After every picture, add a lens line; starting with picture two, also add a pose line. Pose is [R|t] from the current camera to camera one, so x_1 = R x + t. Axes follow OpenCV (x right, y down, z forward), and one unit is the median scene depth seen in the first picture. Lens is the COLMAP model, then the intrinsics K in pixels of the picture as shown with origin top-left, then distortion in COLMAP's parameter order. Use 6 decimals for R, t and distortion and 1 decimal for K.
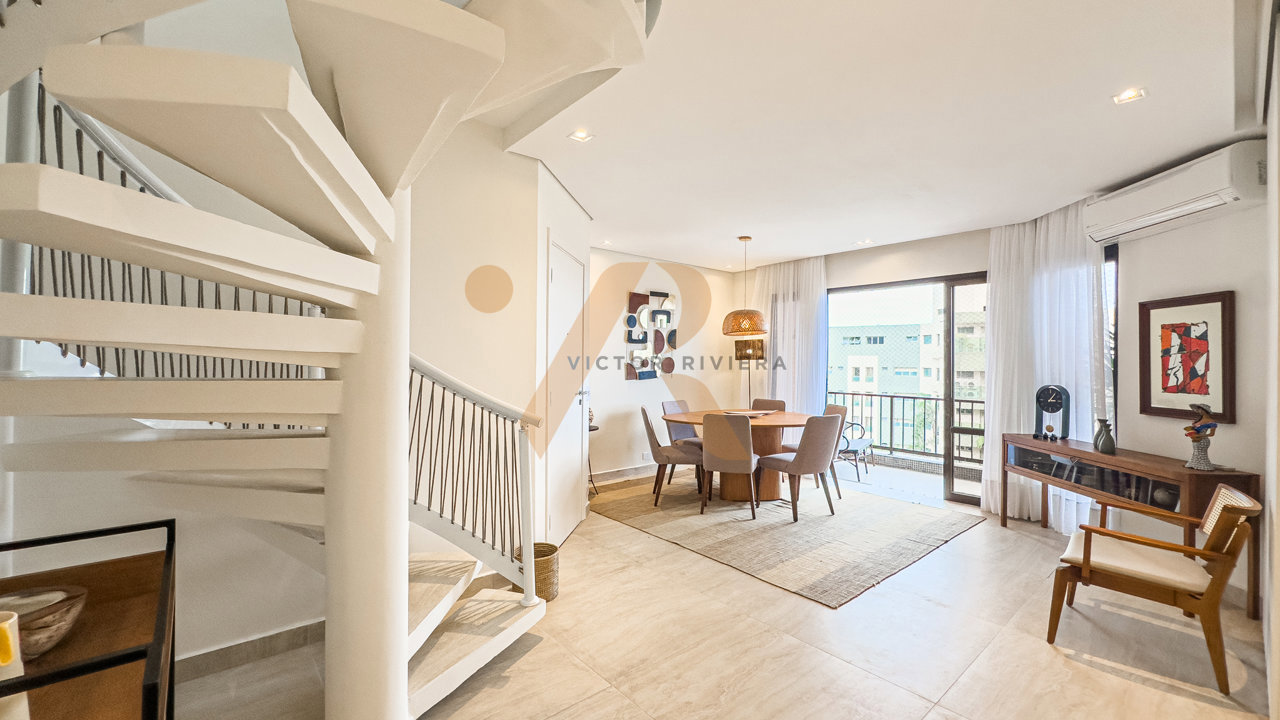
lens RADIAL K [[514.9, 0, 642.6], [0, 514.9, 359.8], [0, 0, 1]] dist [0.001471, -0.000299]
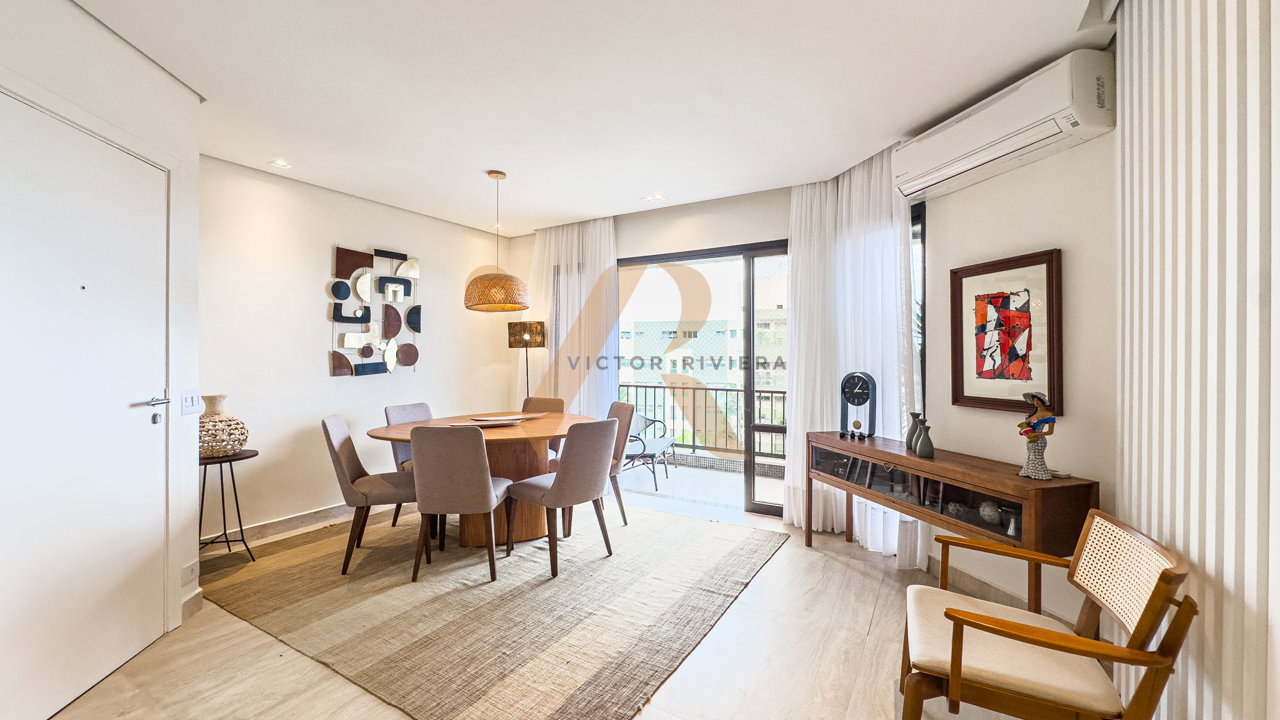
lens RADIAL K [[514.9, 0, 640.5], [0, 514.9, 354.4], [0, 0, 1]] dist [0.001471, -0.000299]
pose [[0.947259, -0.006512, 0.320404, 0.185728], [0.006198, 0.999979, 0.002000, 0.015736], [-0.320410, 0.000091, 0.947279, 0.306530]]
